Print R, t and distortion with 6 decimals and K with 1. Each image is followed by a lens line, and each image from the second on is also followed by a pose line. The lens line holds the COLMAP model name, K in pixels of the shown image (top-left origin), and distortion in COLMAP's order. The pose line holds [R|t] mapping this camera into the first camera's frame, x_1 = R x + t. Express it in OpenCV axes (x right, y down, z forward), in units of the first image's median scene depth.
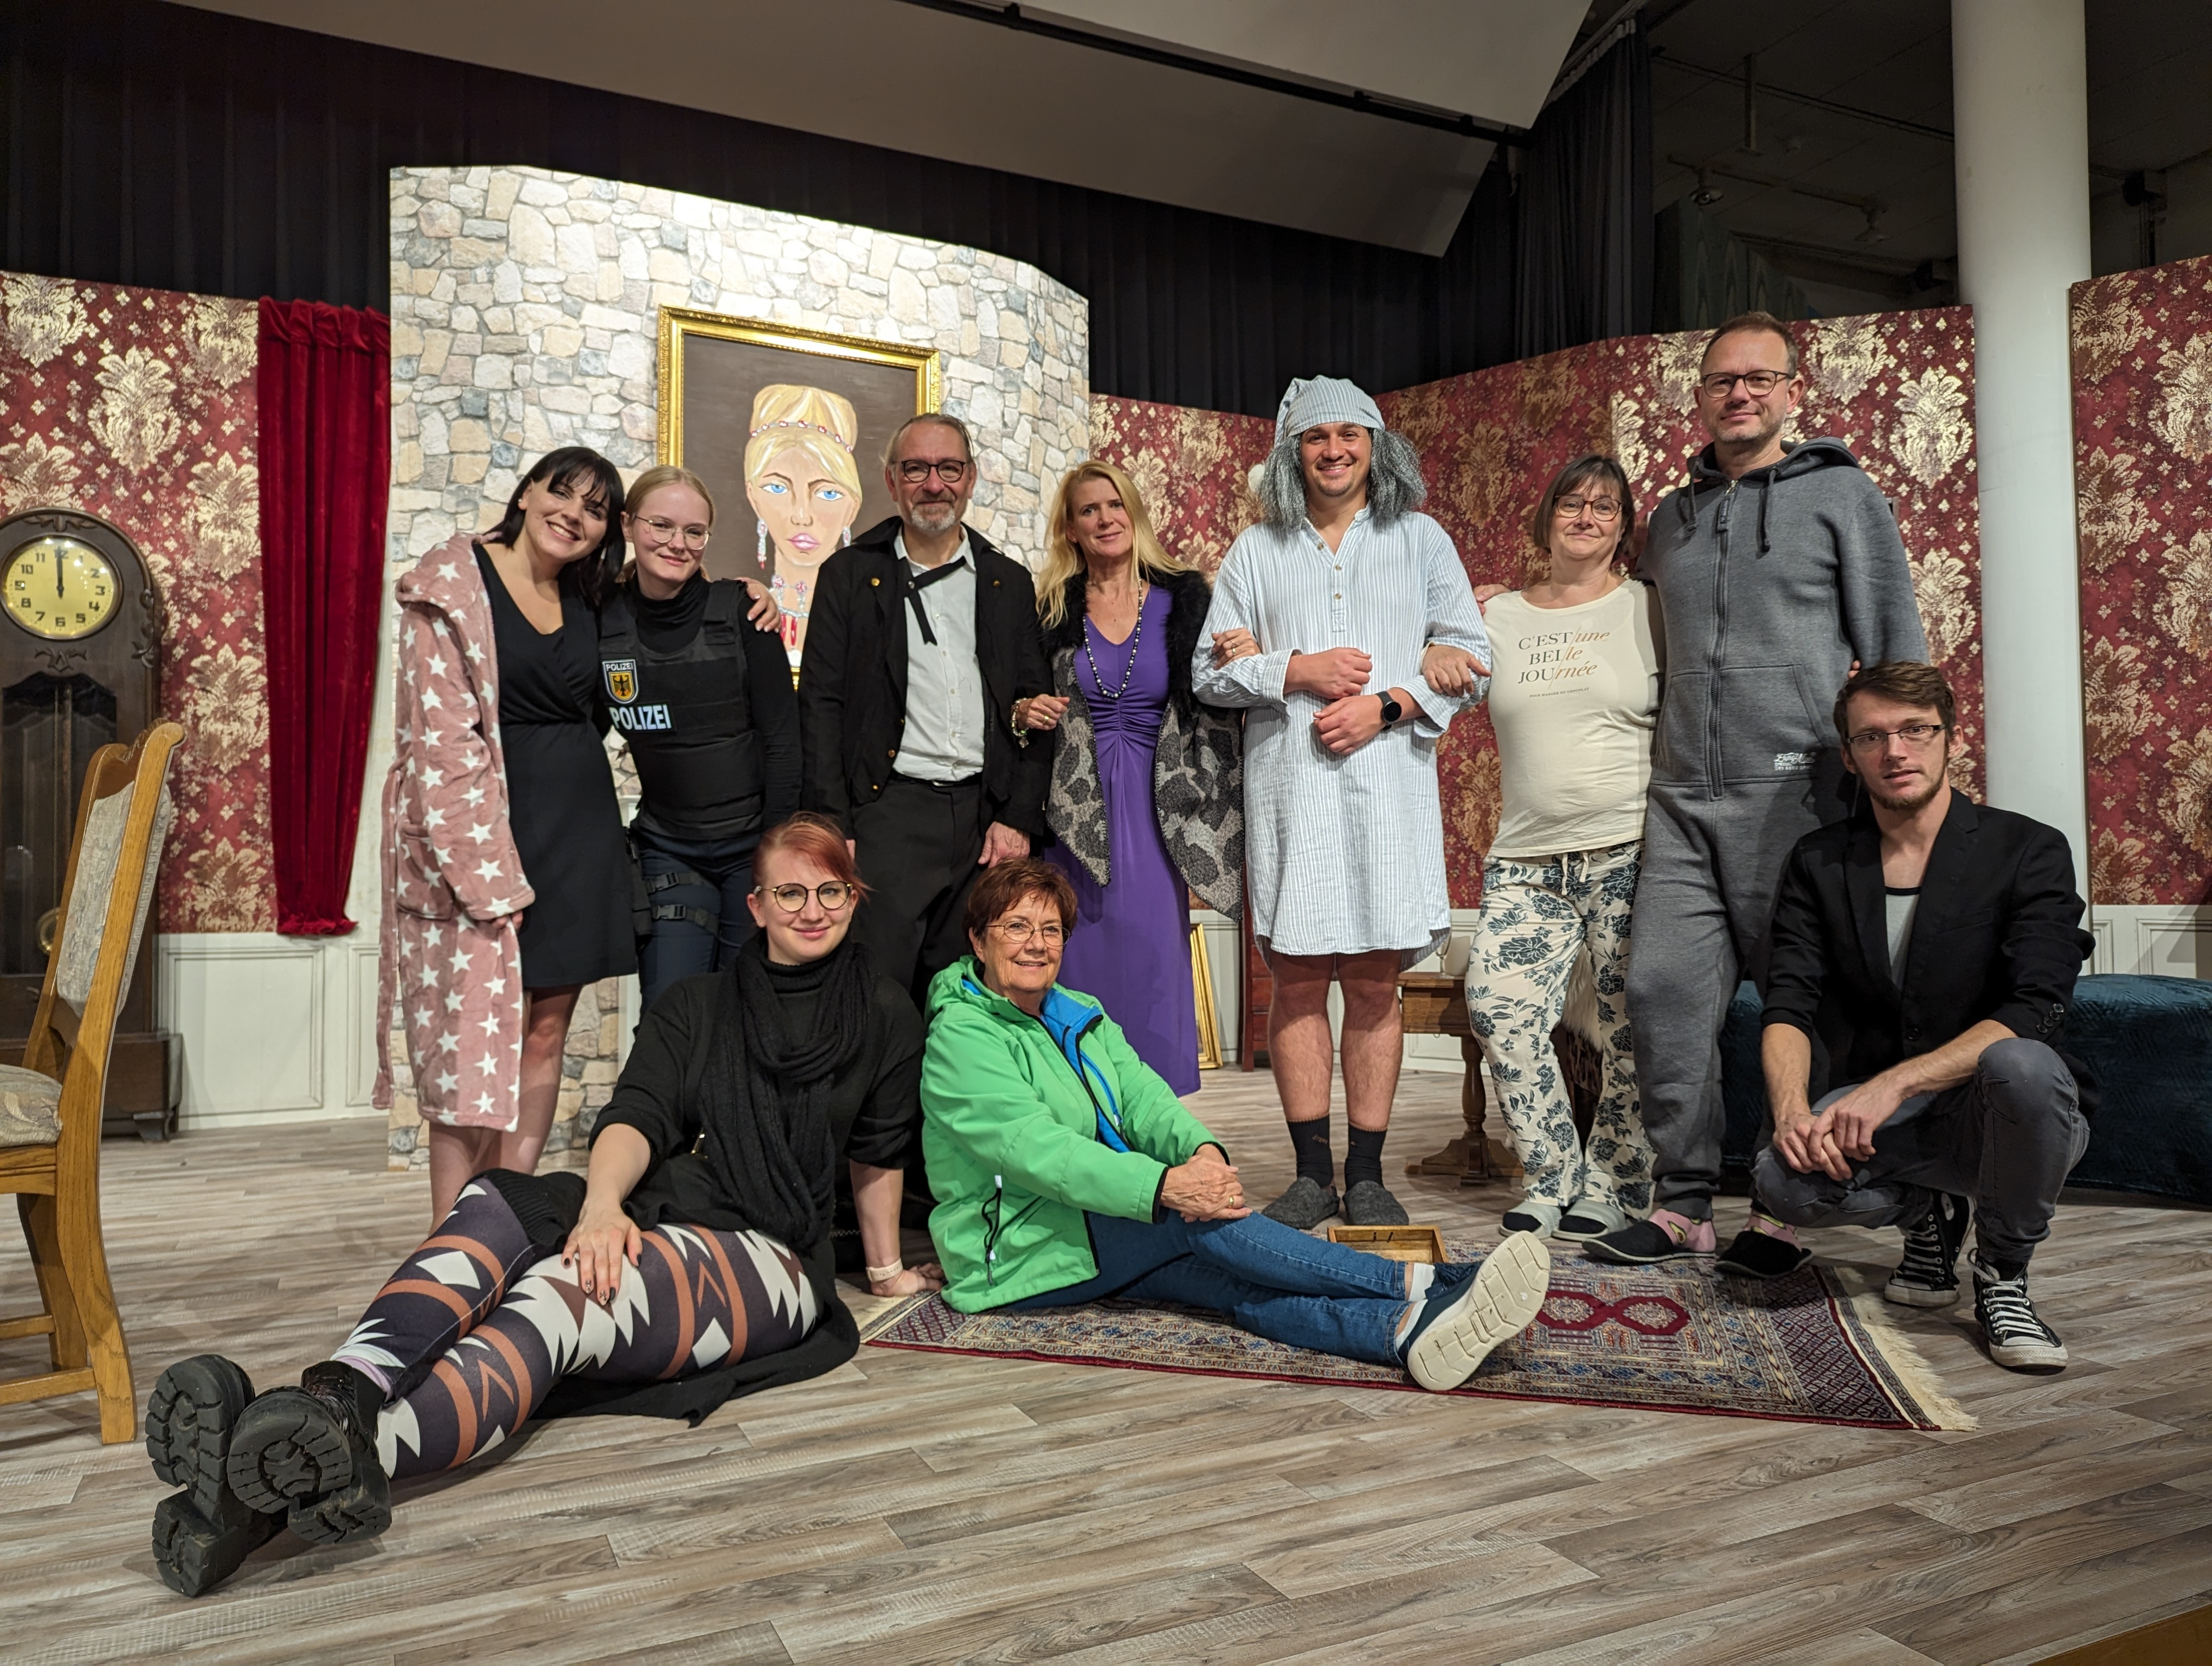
lens RADIAL K [[1605.1, 0, 1106.0], [0, 1605.1, 833.0], [0, 0, 1]] dist [0.067141, -0.077320]
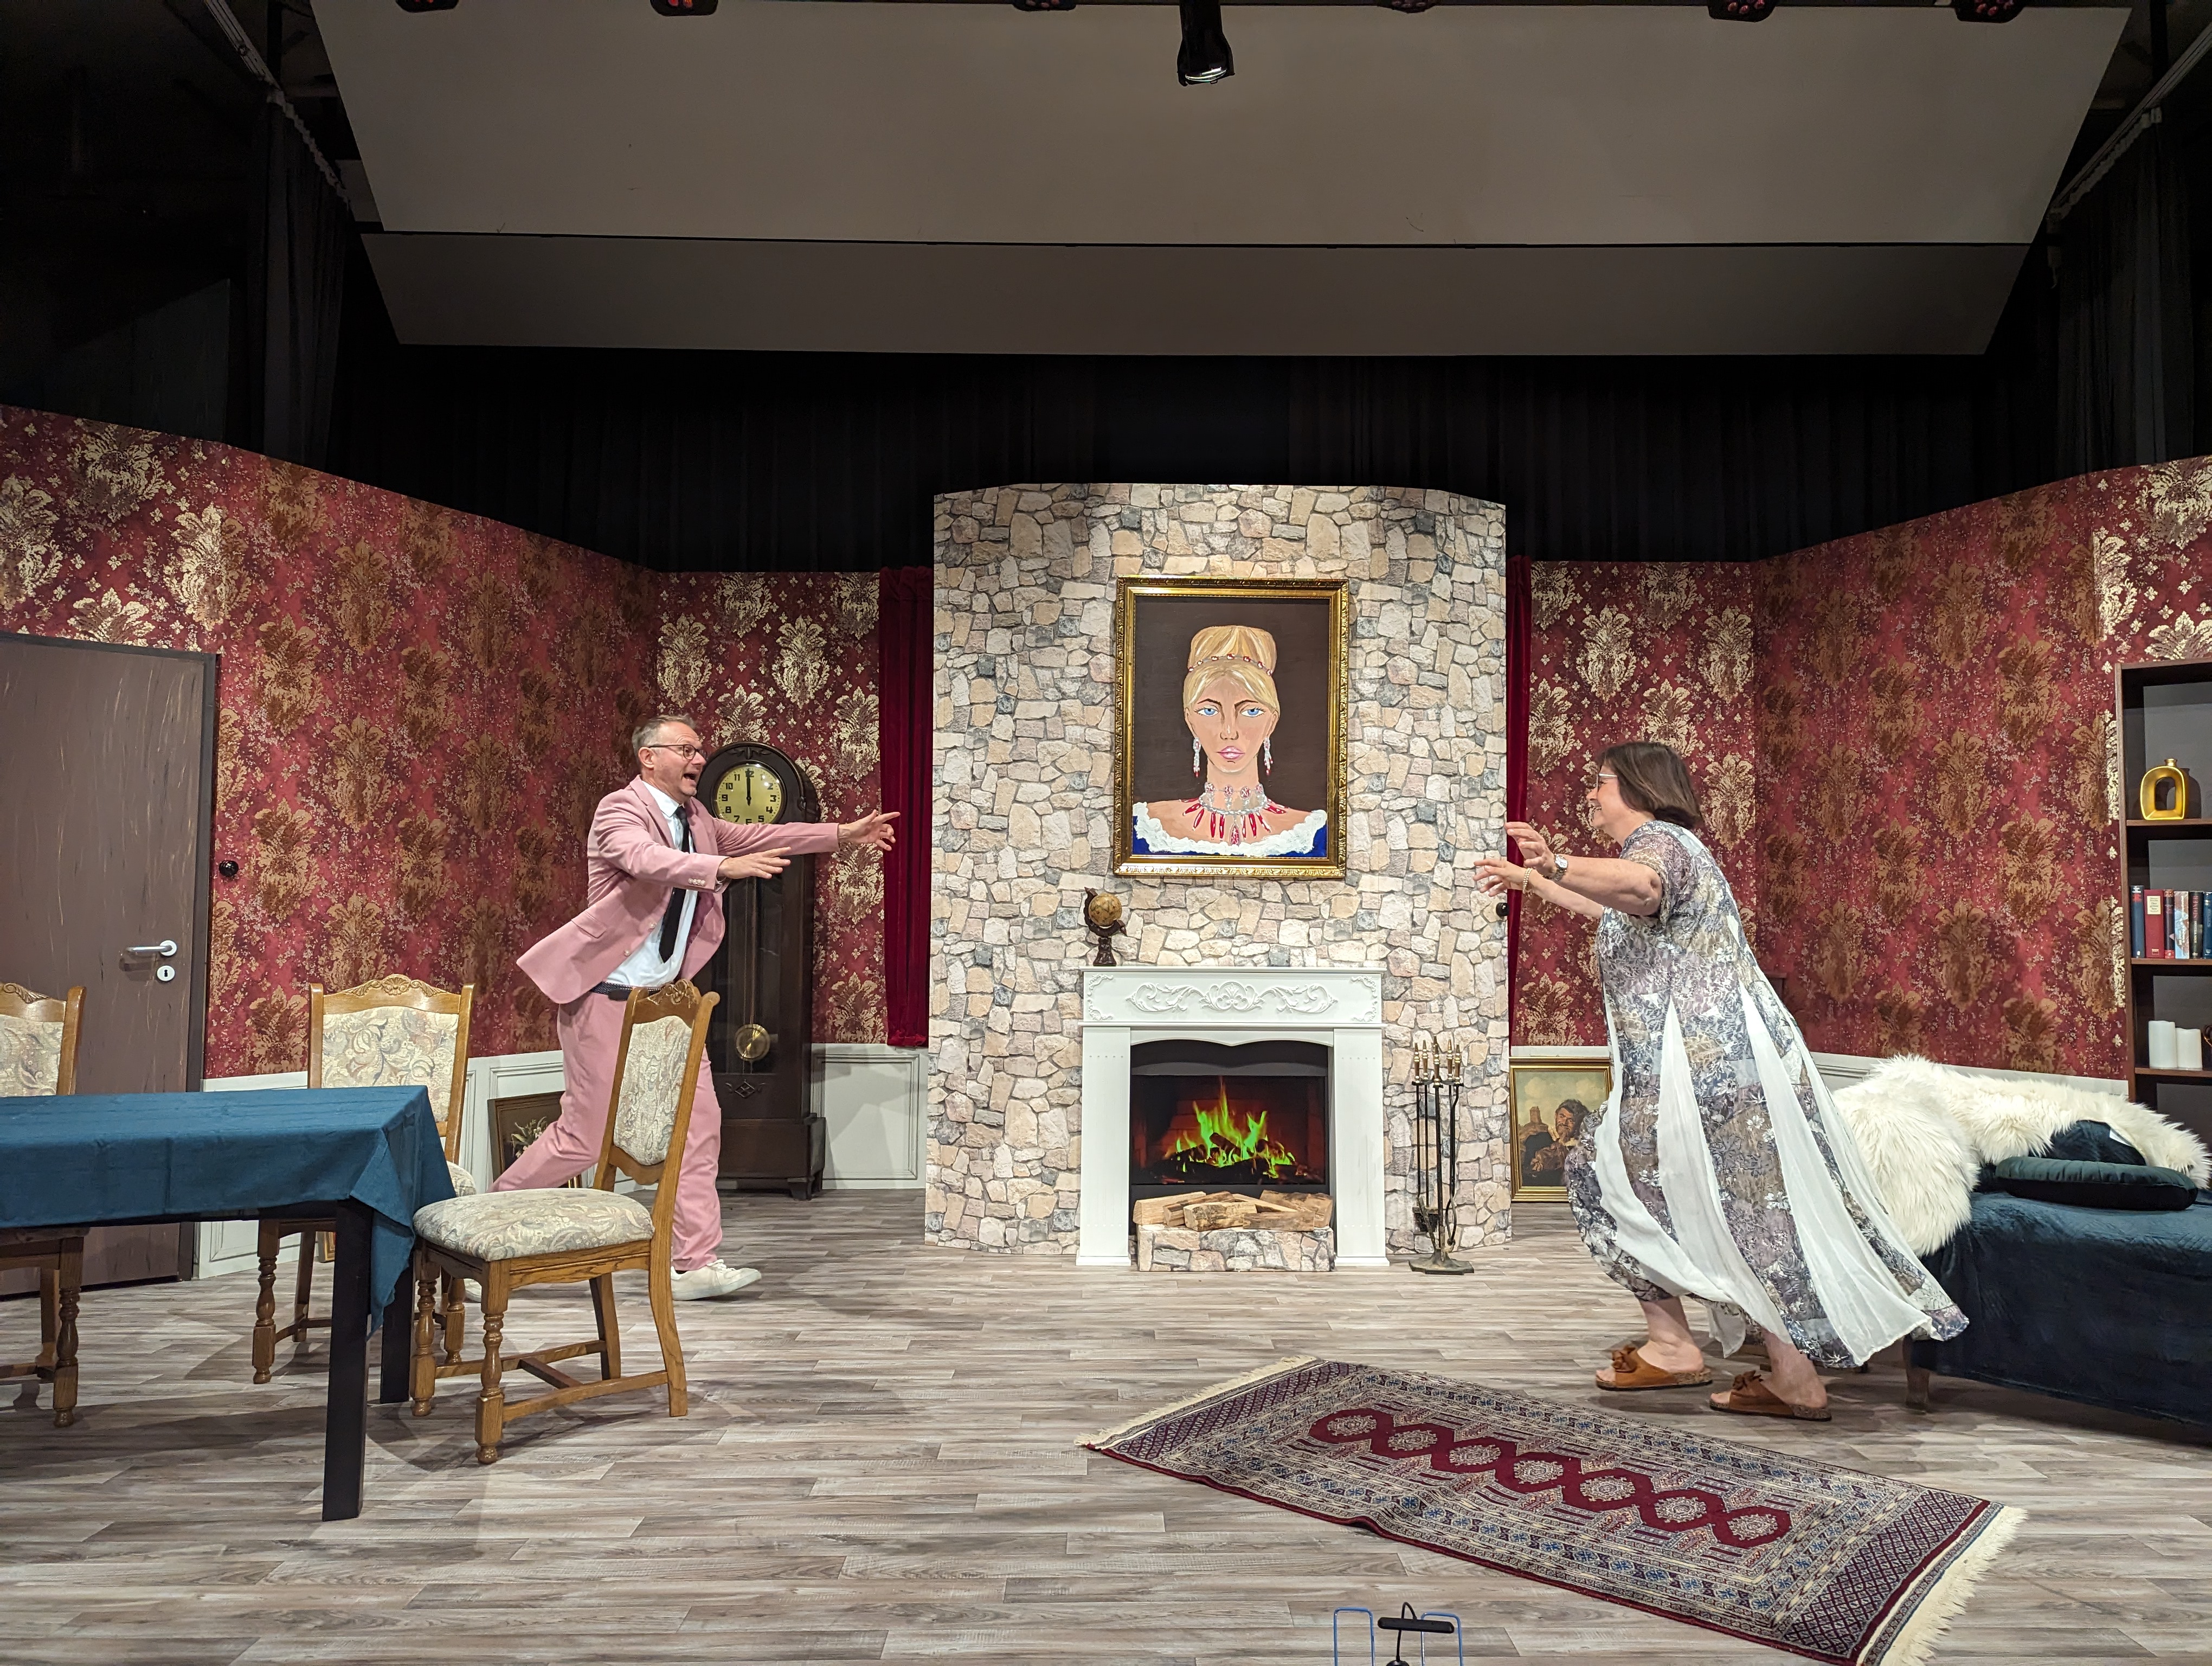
lens RADIAL K [[1605.1, 0, 1106.0], [0, 1605.1, 833.0], [0, 0, 1]] dist [0.067141, -0.077320]
pose [[0.902770, -0.009074, -0.430027, 0.235221], [0.003140, 0.999890, -0.014507, -0.097053], [0.430111, 0.011746, 0.902700, -0.128295]]
